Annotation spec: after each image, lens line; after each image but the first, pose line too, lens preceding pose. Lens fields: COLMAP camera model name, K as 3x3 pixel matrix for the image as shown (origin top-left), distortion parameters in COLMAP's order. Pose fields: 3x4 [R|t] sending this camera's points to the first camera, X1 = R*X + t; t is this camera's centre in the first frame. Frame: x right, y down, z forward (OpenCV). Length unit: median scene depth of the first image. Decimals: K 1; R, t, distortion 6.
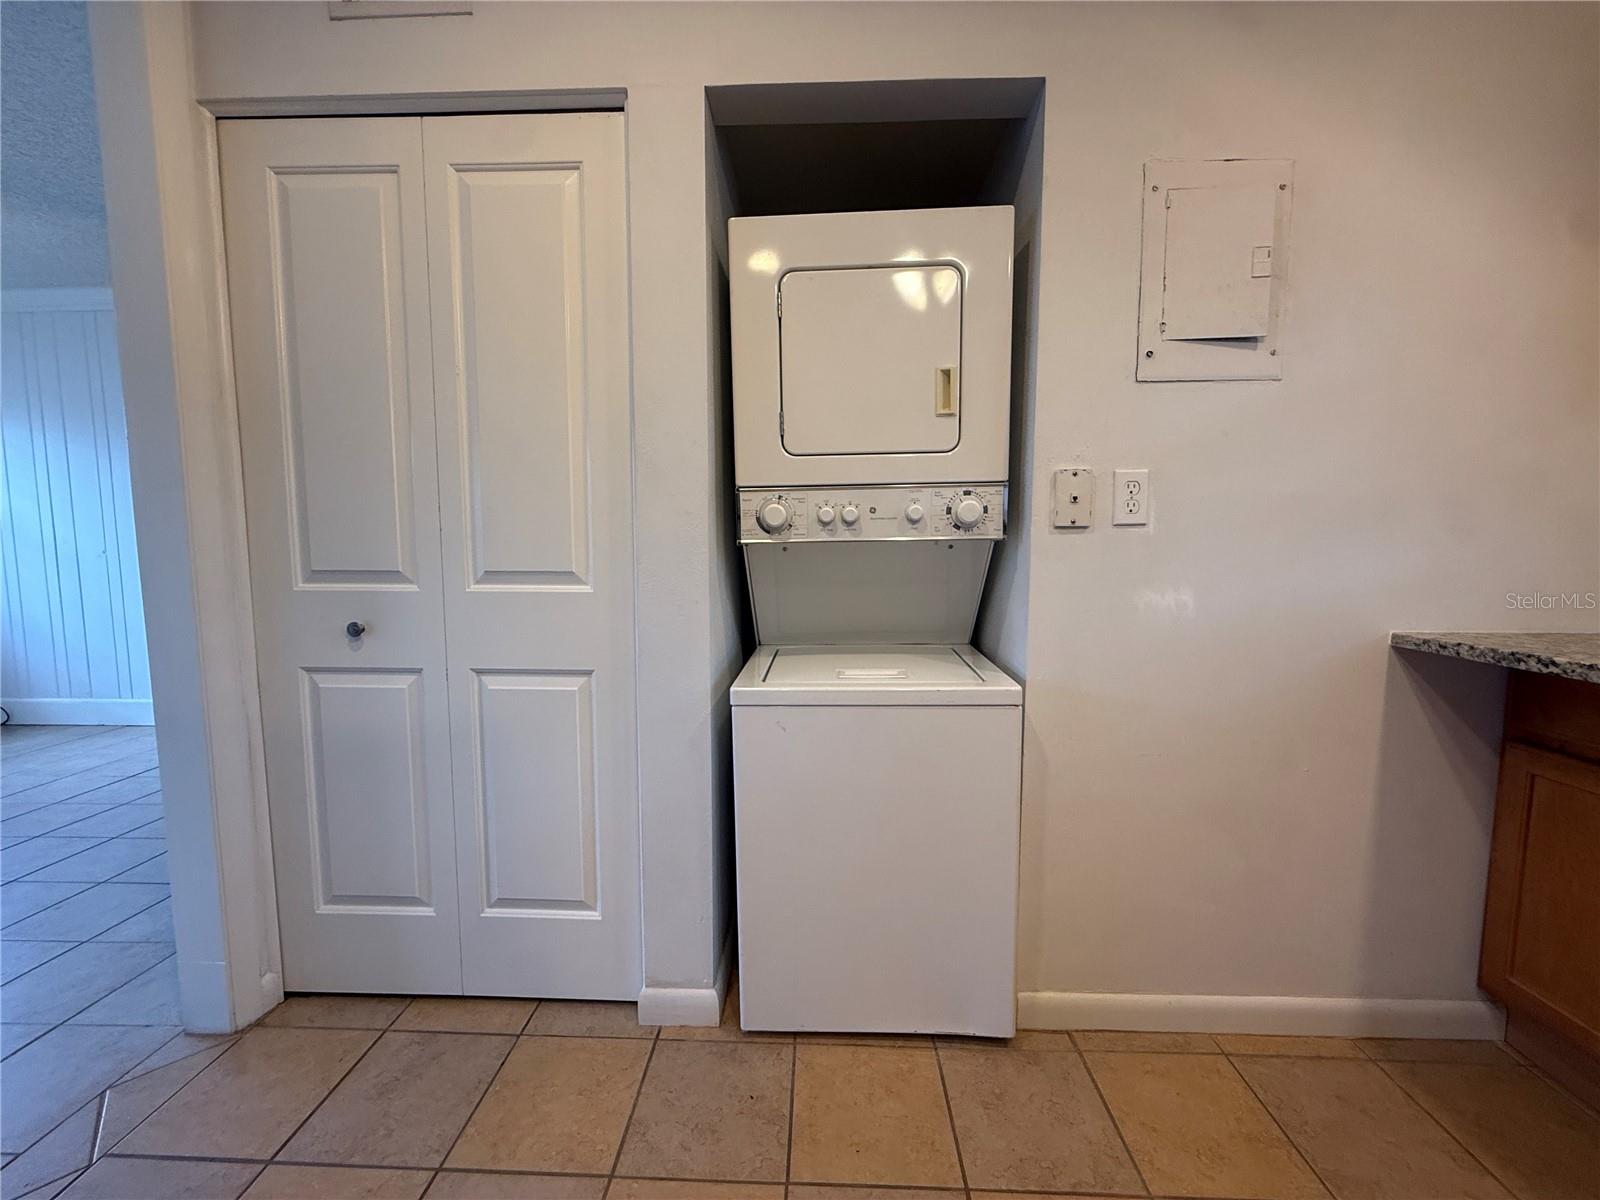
lens RADIAL K [[642.7, 0, 799.4], [0, 642.7, 598.8], [0, 0, 1]] dist [0.003569, 0.000041]
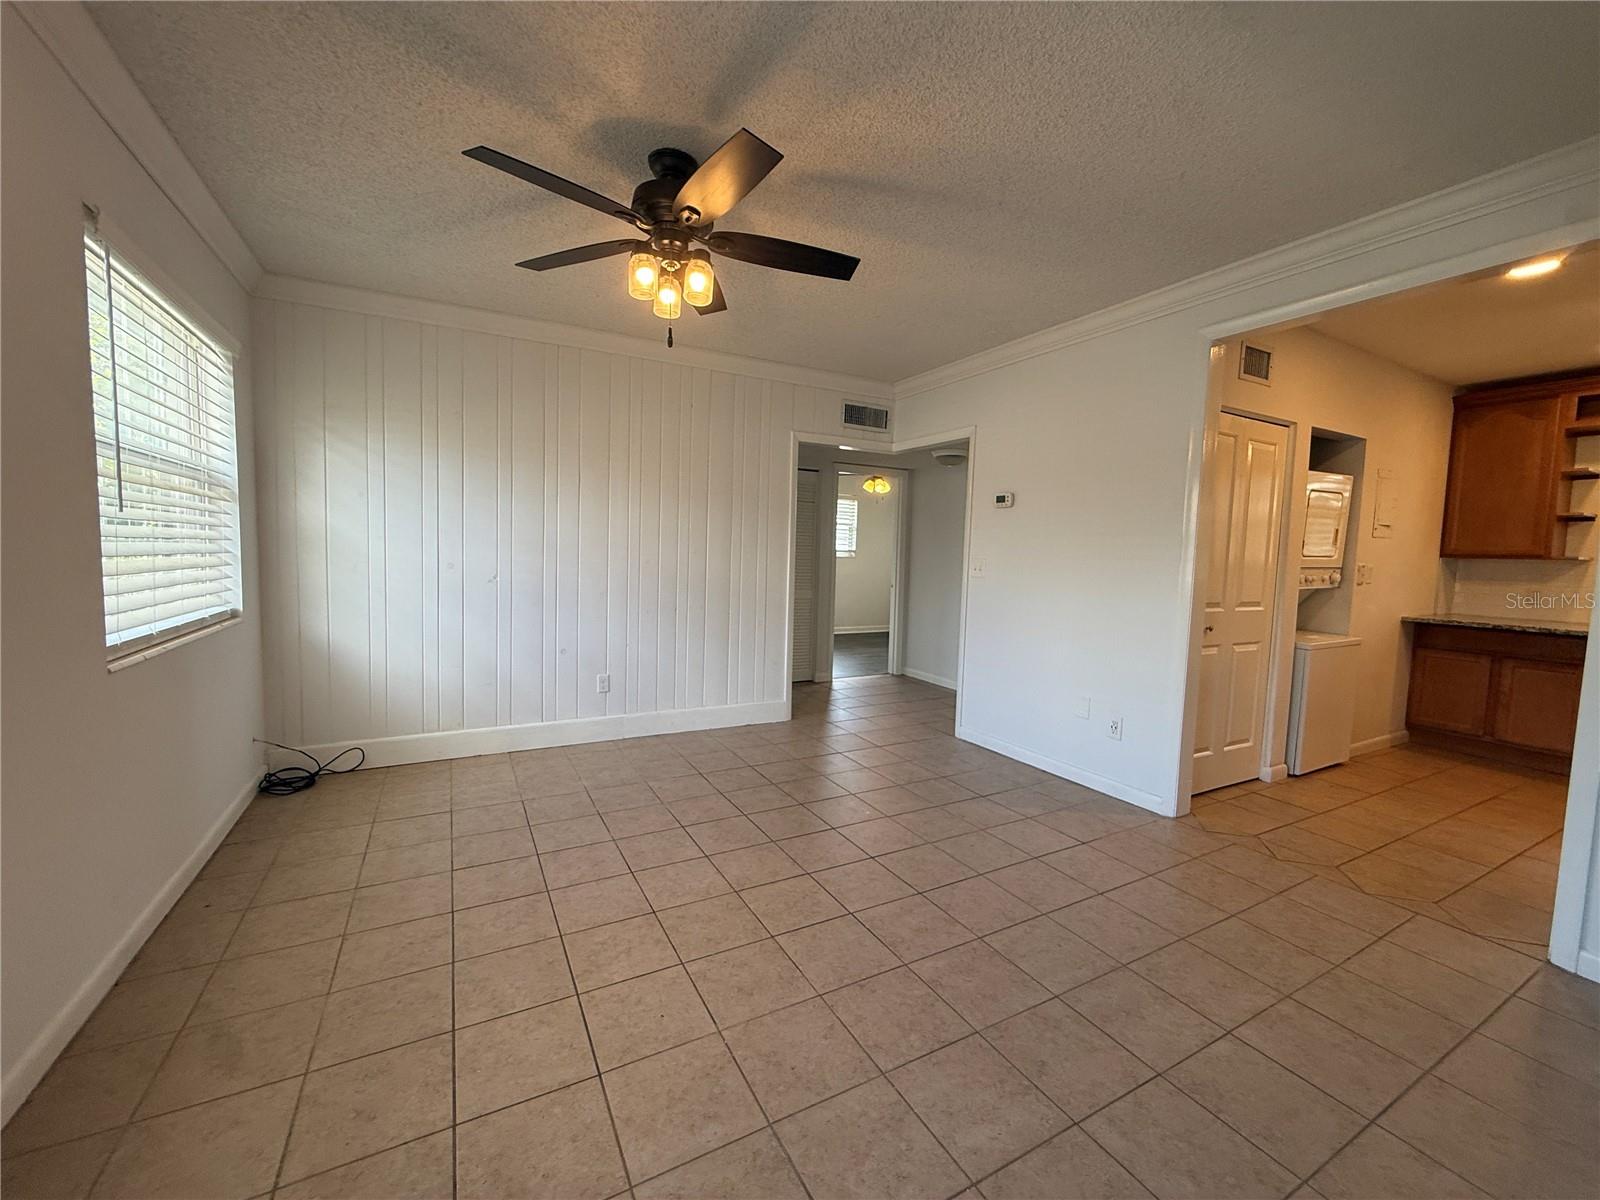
lens RADIAL K [[642.7, 0, 805.2], [0, 642.7, 598.2], [0, 0, 1]] dist [0.003569, 0.000041]
pose [[0.858120, -0.016290, 0.513191, -3.191893], [0.017720, 0.999841, 0.002107, -0.091628], [-0.513143, 0.007286, 0.858272, -0.231633]]
